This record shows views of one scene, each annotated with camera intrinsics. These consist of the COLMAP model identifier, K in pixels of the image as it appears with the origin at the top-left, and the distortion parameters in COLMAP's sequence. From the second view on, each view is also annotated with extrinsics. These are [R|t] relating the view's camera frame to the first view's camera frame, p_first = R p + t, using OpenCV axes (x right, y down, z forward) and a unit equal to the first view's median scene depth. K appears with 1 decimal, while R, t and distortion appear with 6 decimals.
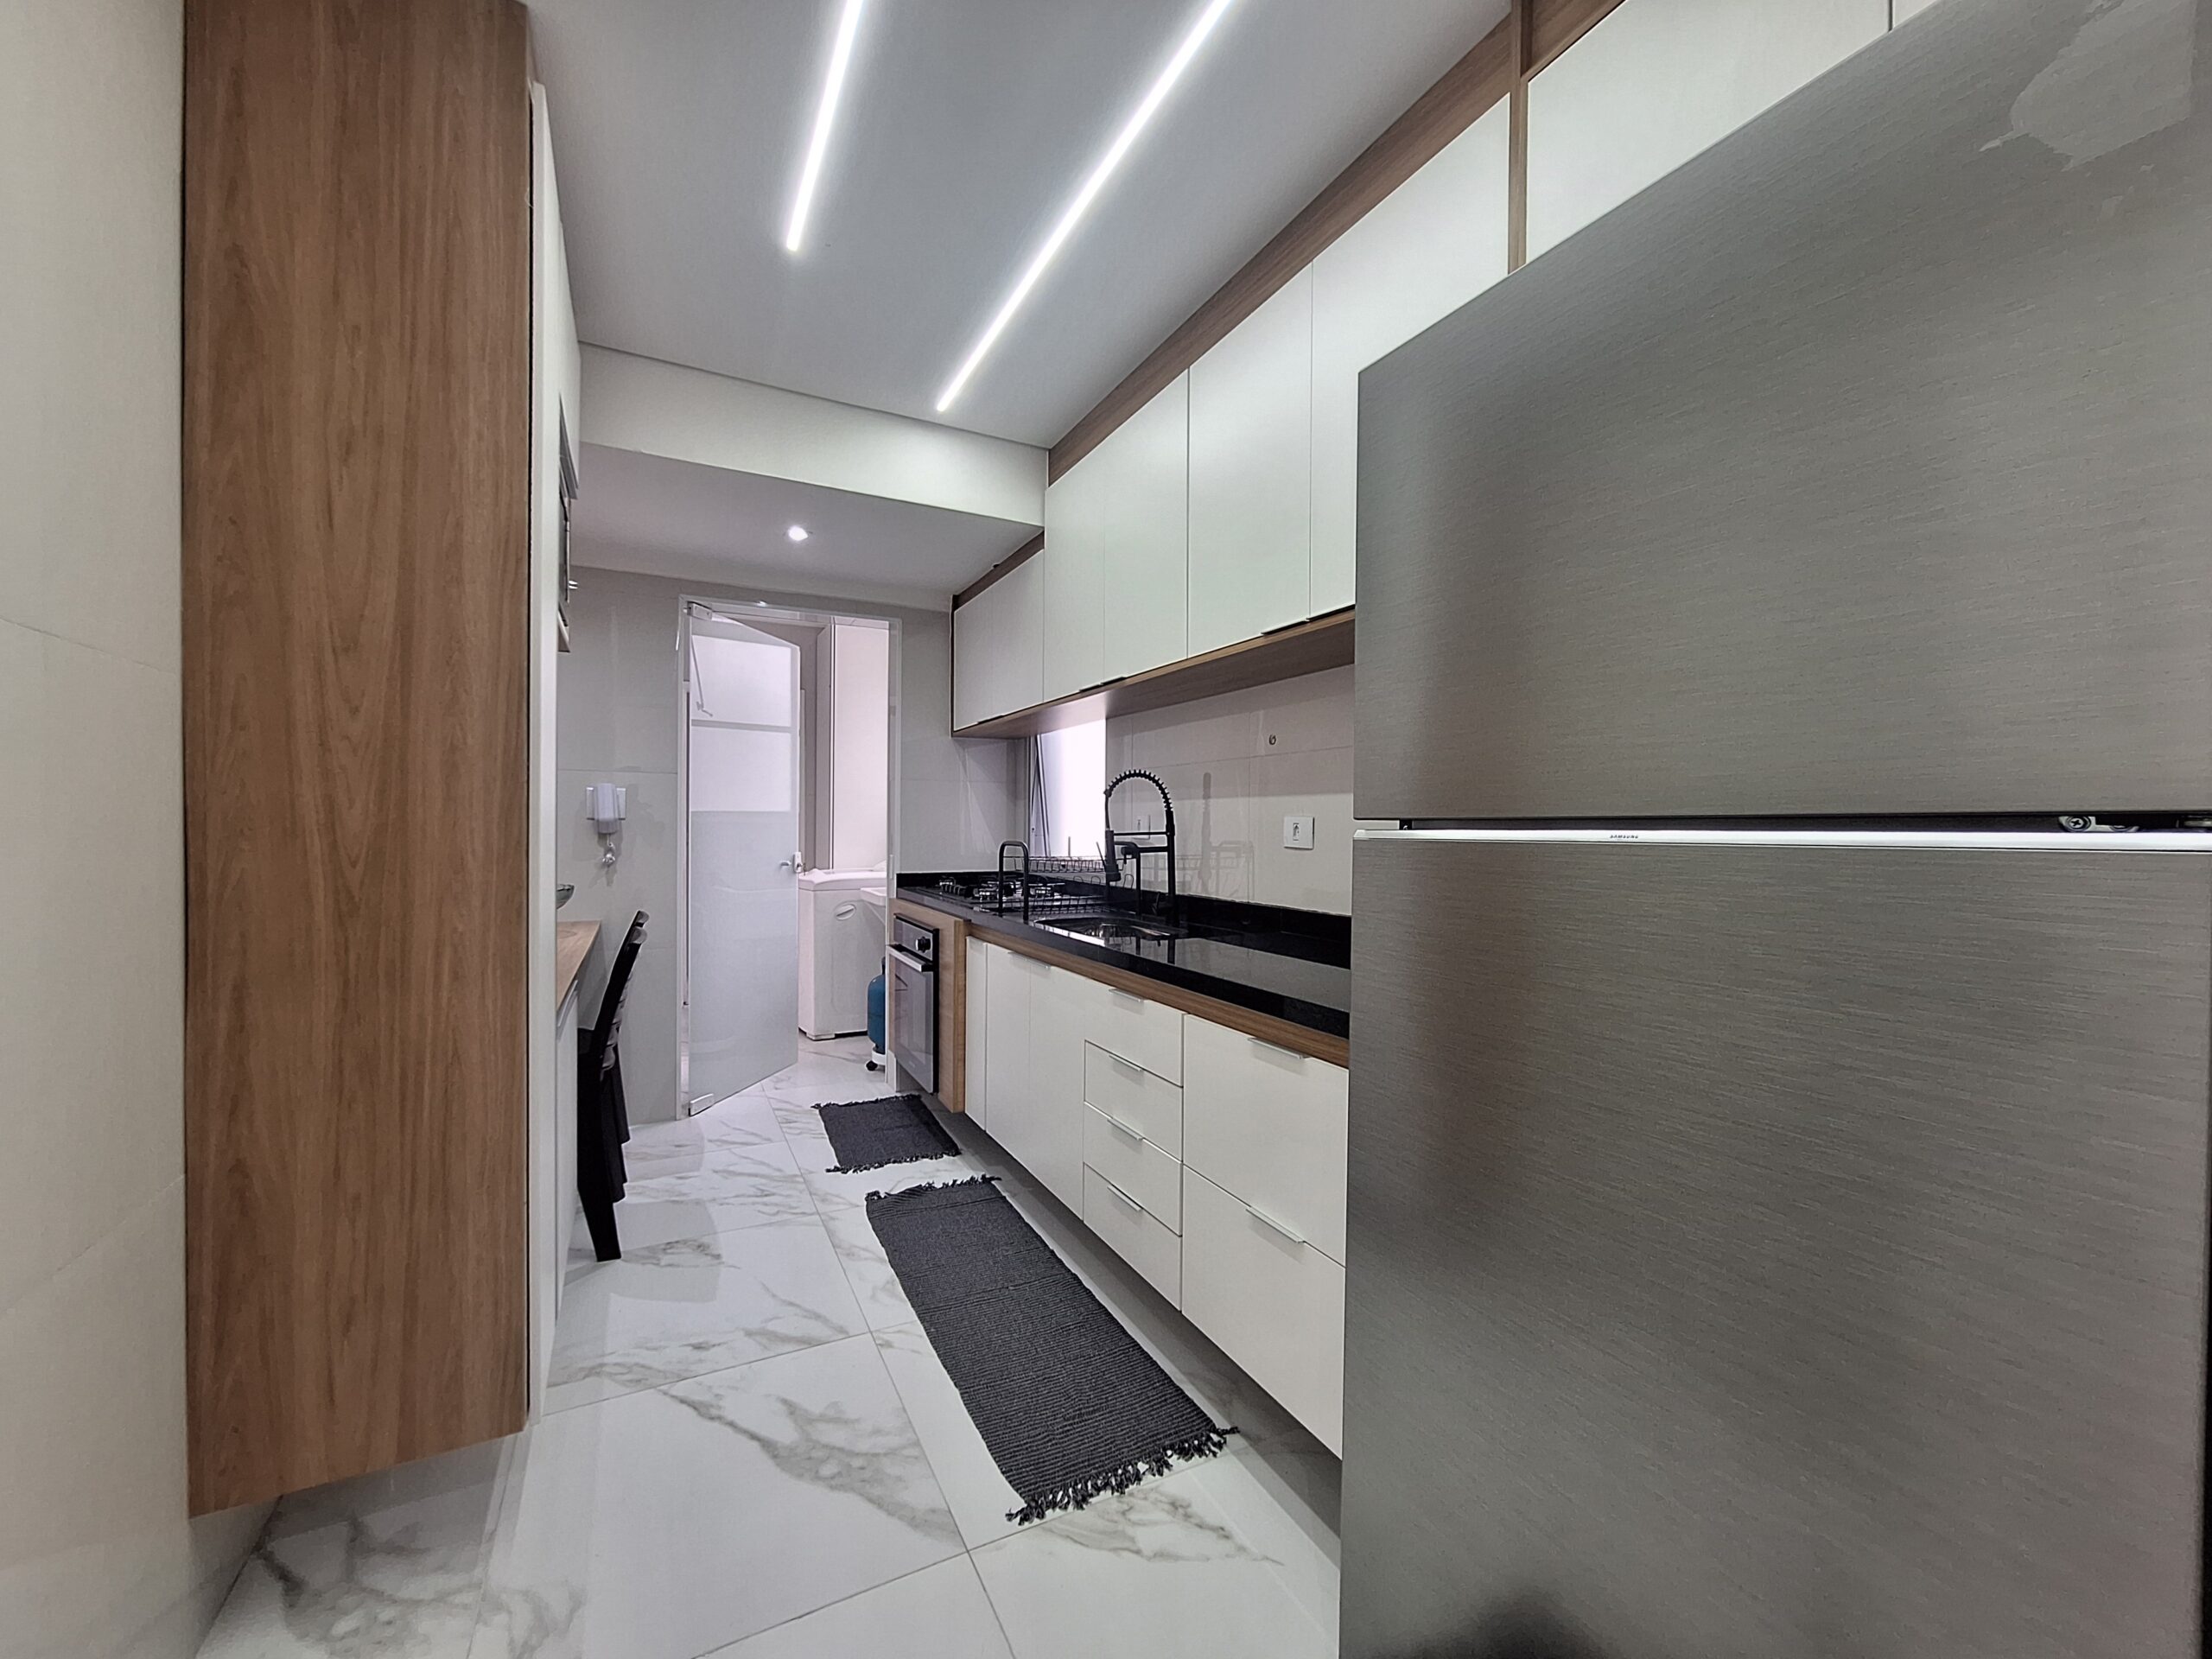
lens RADIAL K [[880.5, 0, 1106.0], [0, 880.5, 829.5], [0, 0, 1]] dist [-0.000788, 0.000144]
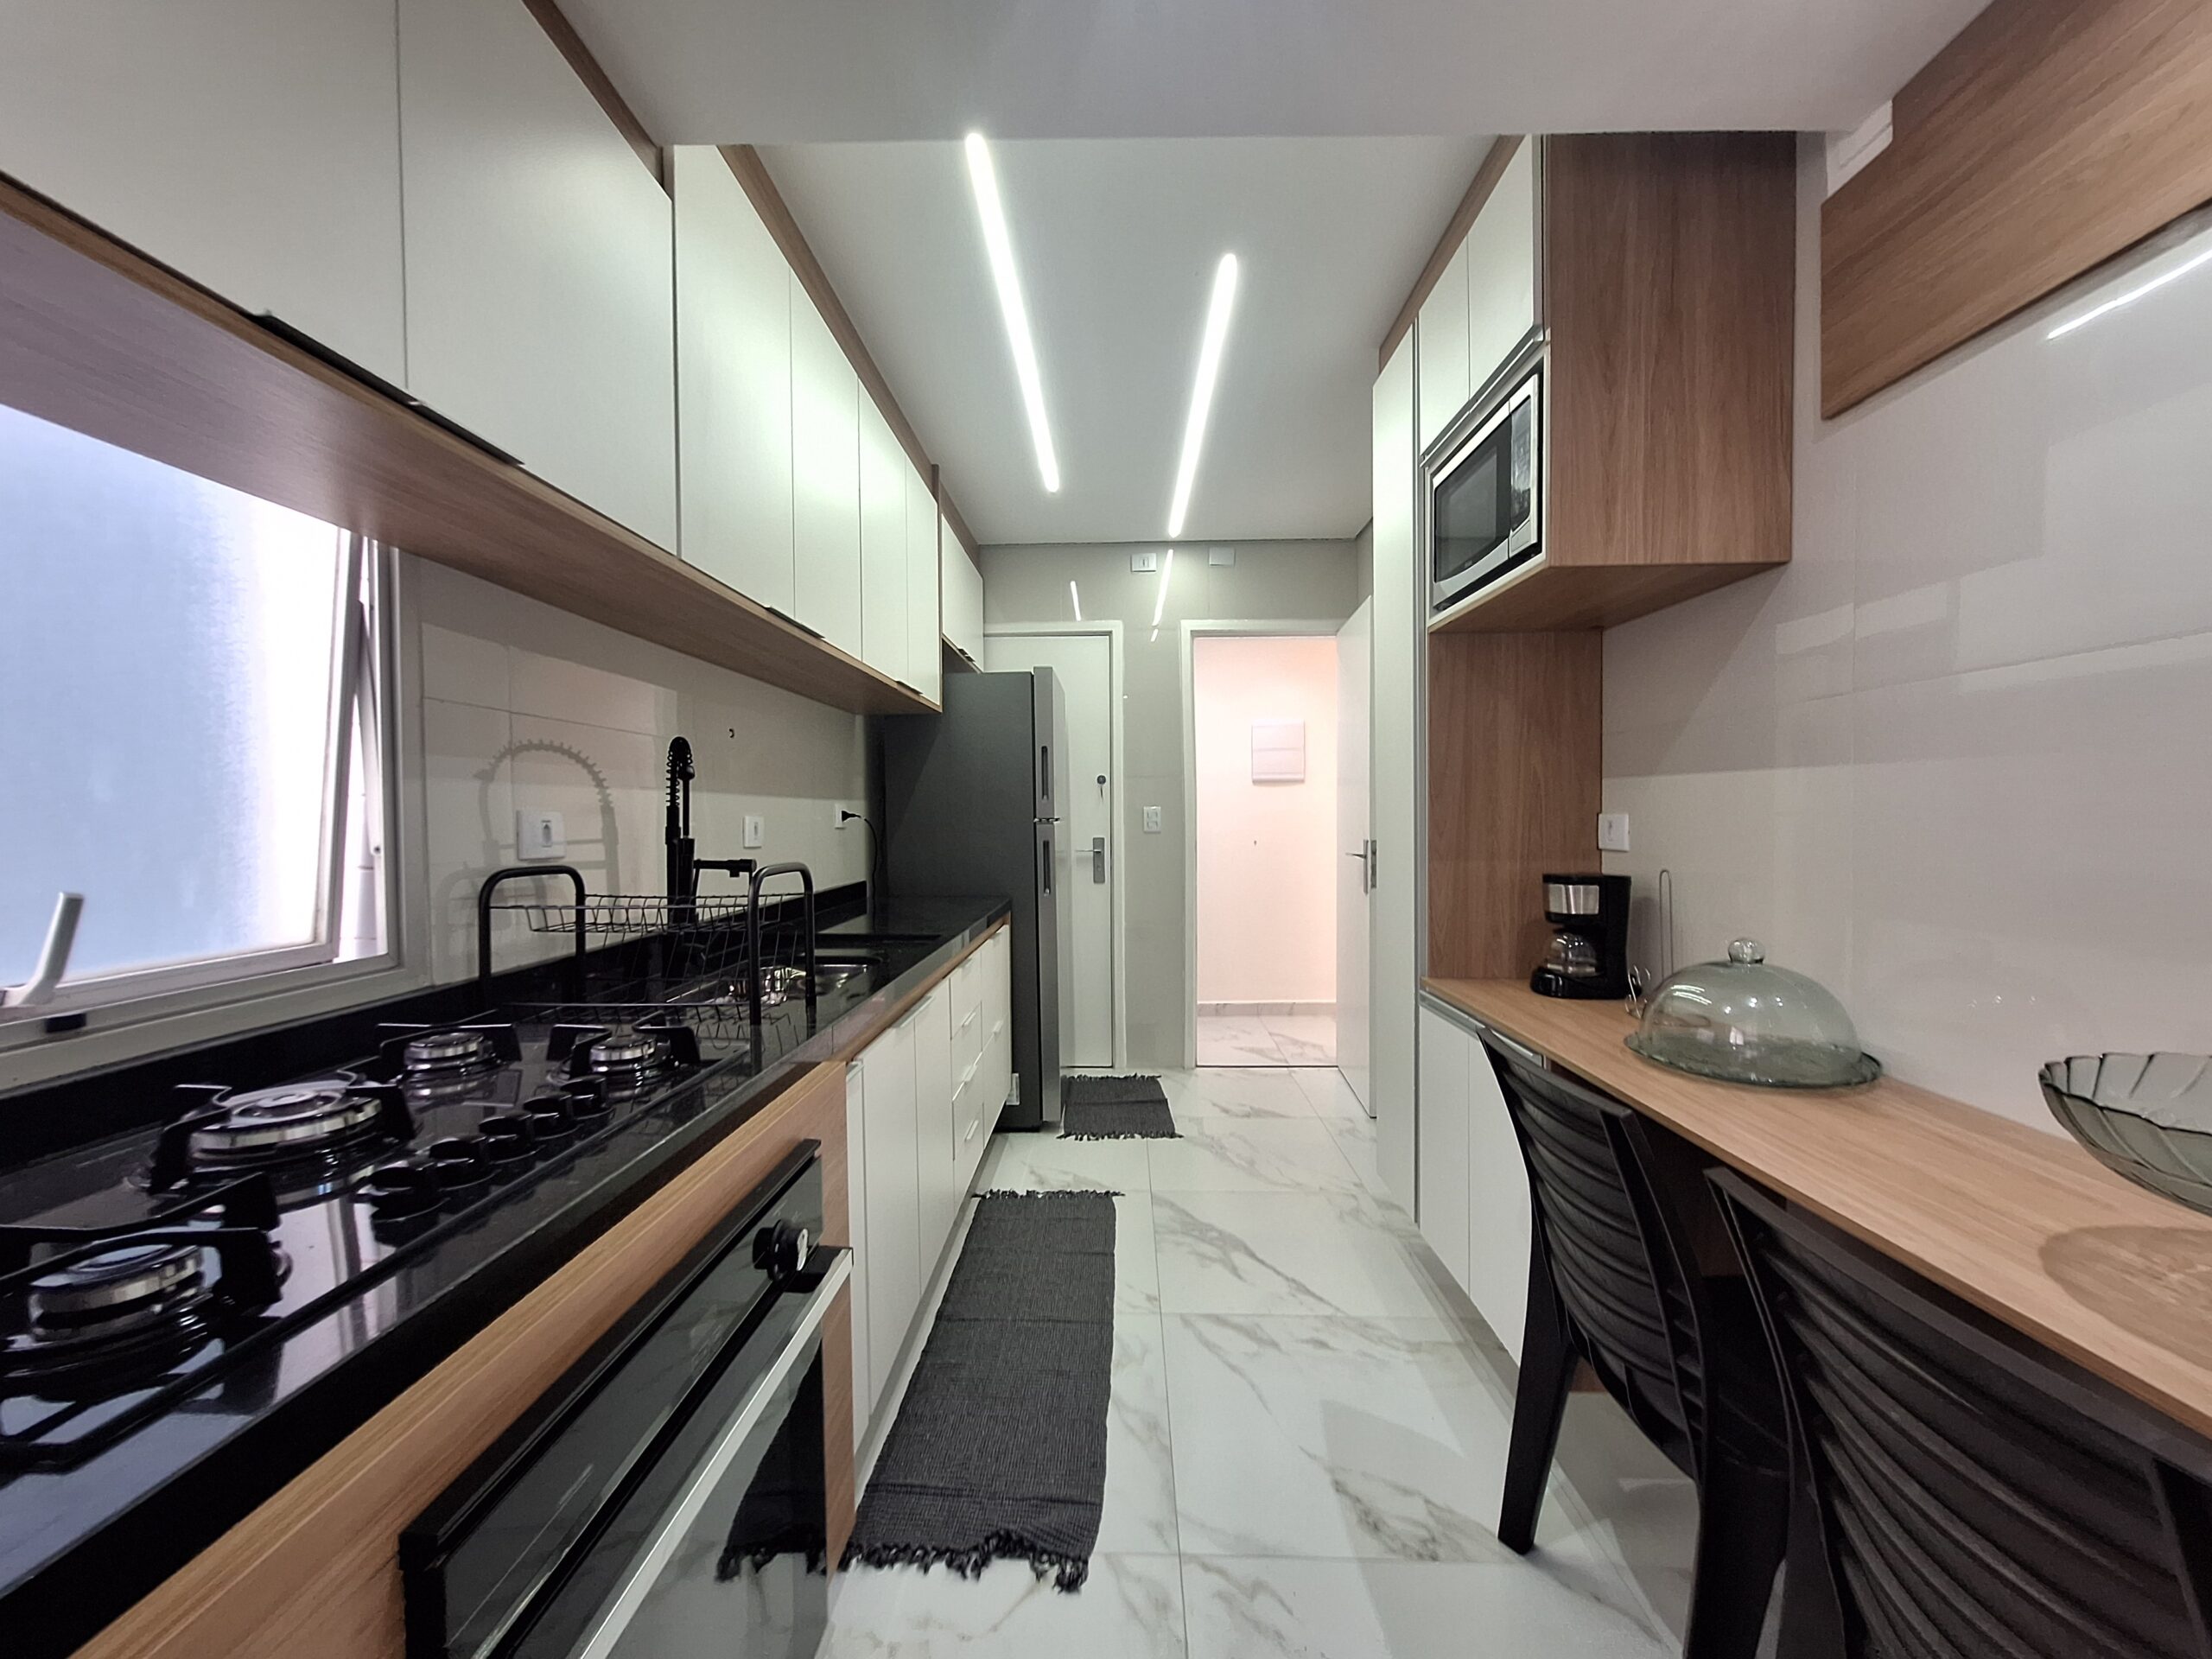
lens RADIAL K [[887.8, 0, 1083.6], [0, 887.8, 832.0], [0, 0, 1]] dist [-0.000527, 0.000291]
pose [[-0.866603, -0.007736, 0.498939, -0.588266], [0.007048, 0.999590, 0.027740, -0.020172], [-0.498949, 0.027556, -0.866193, 1.613536]]
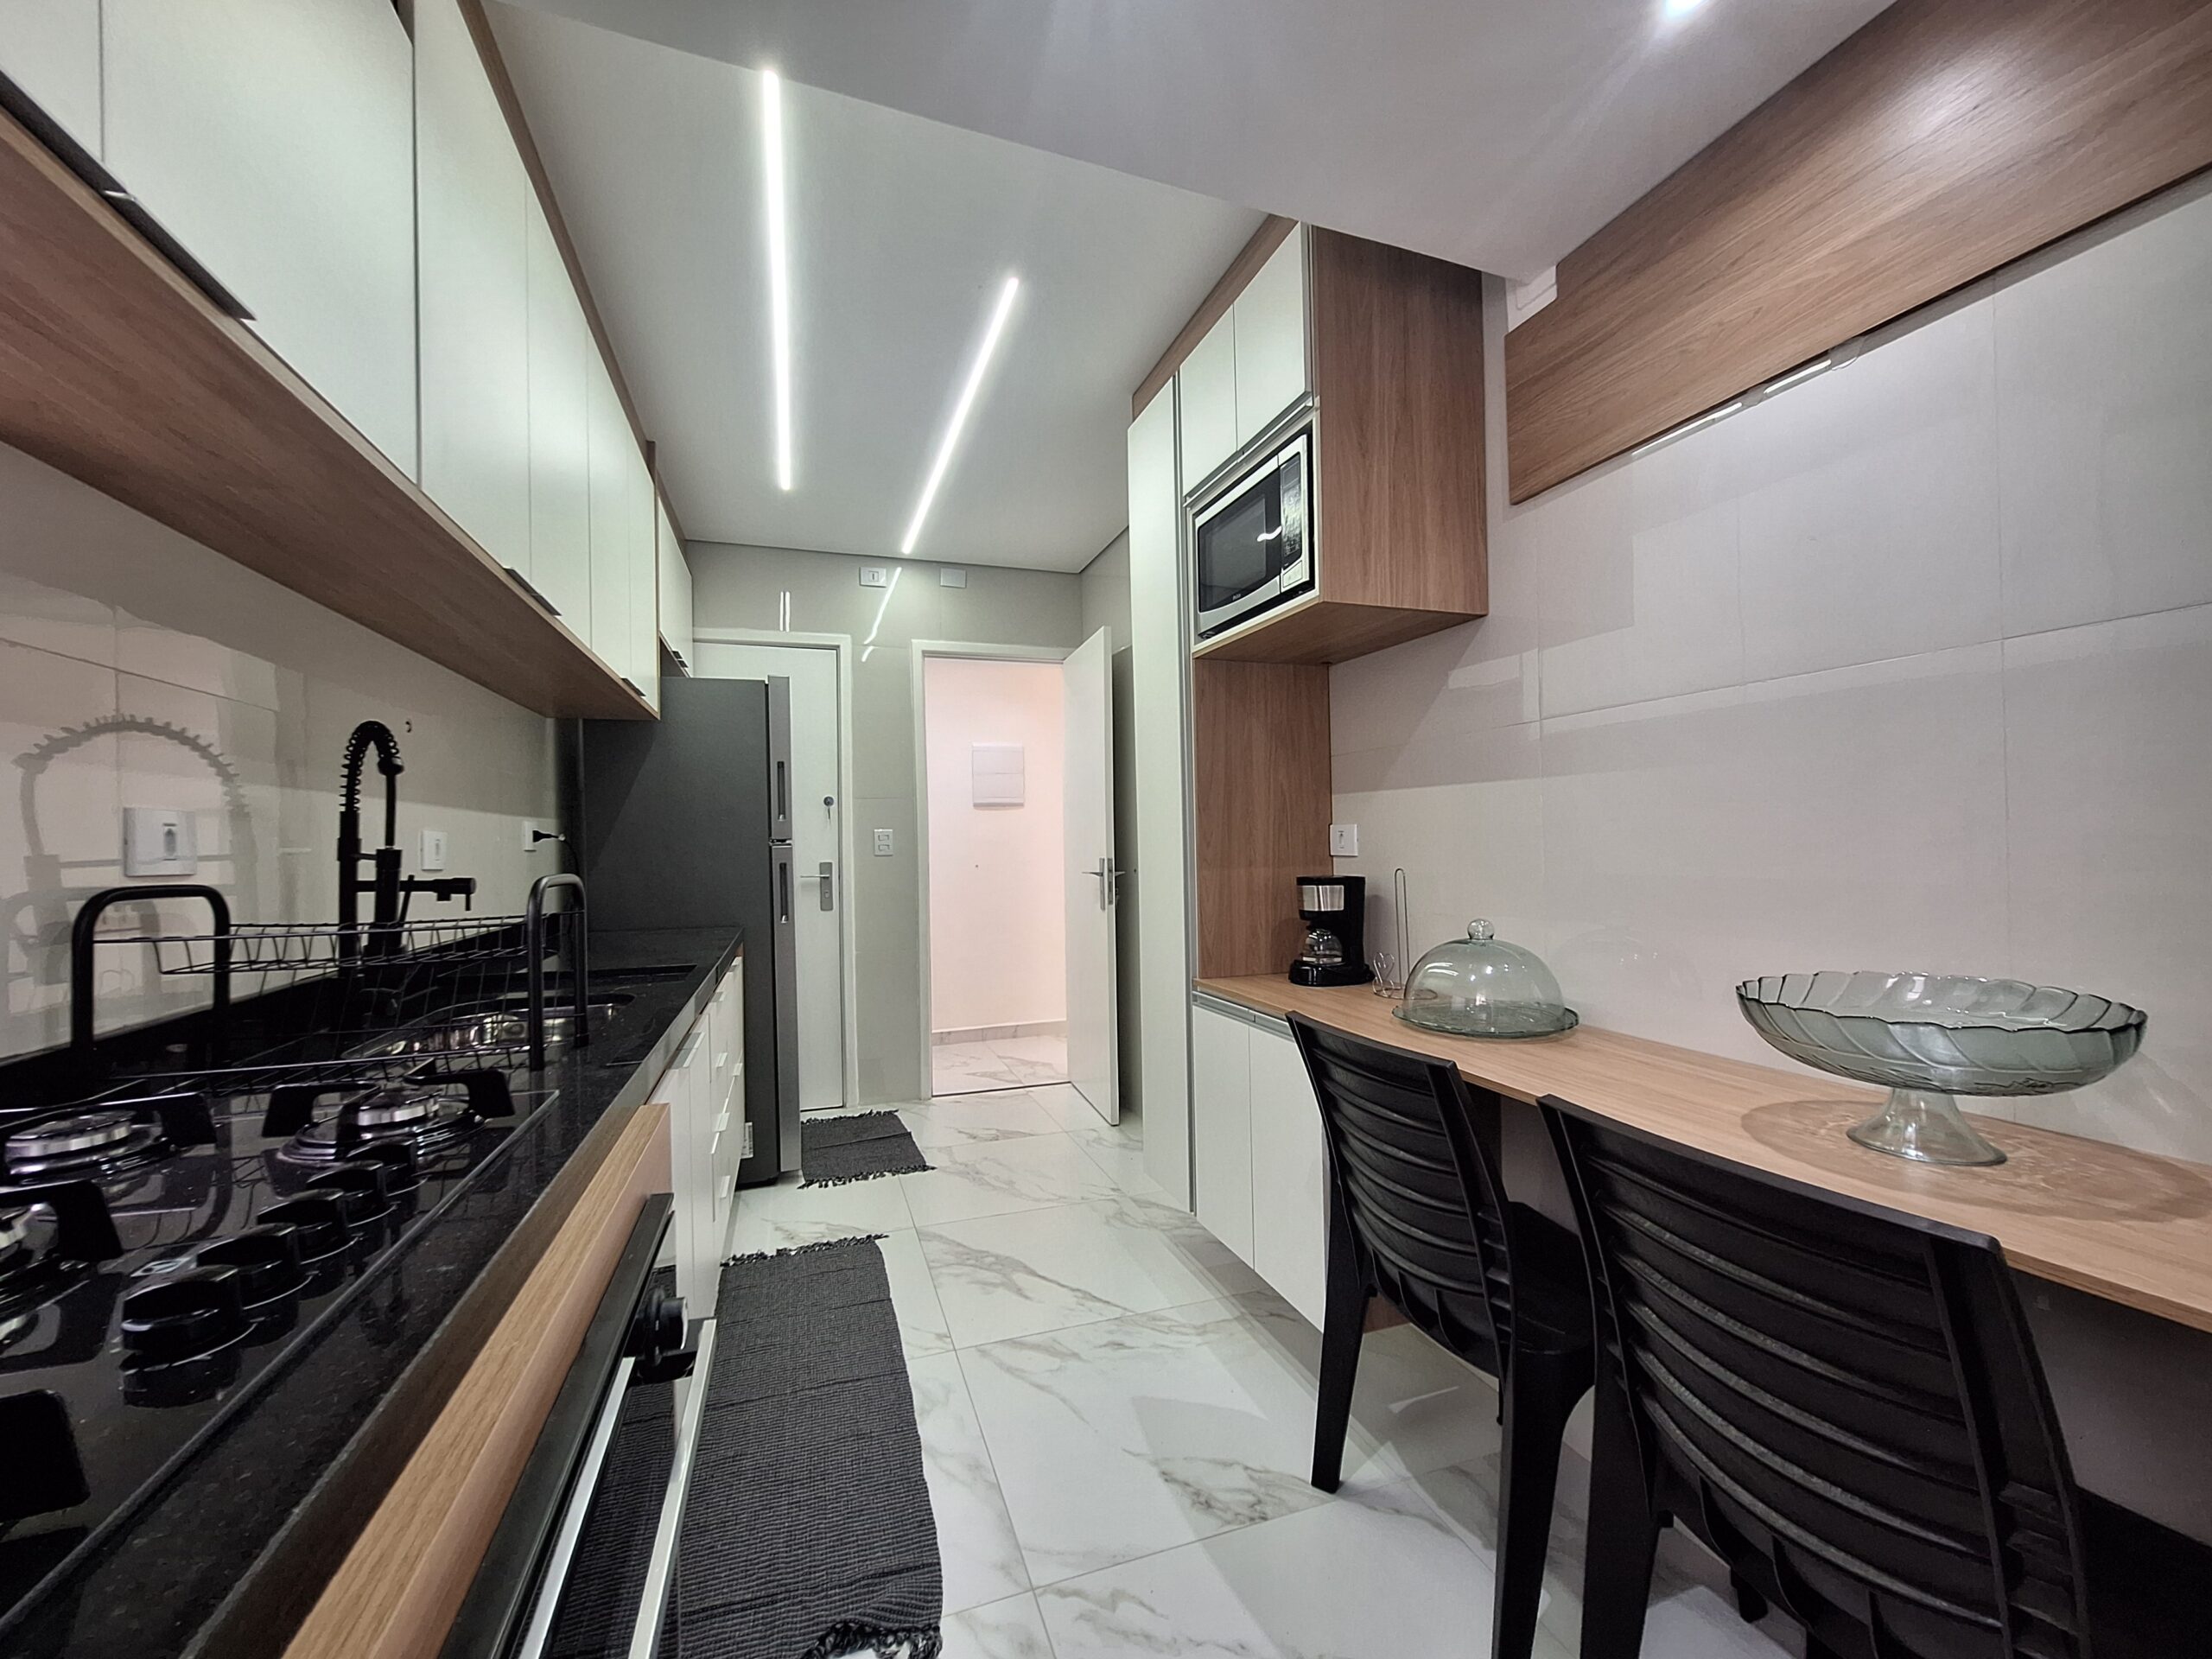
lens RADIAL K [[891.5, 0, 1092.6], [0, 891.5, 833.2], [0, 0, 1]] dist [0.000355, 0.000761]
pose [[-0.987954, 0.013274, 0.154176, -0.484907], [0.012752, 0.999909, -0.004378, -0.000698], [-0.154220, -0.002359, -0.988034, 1.639141]]
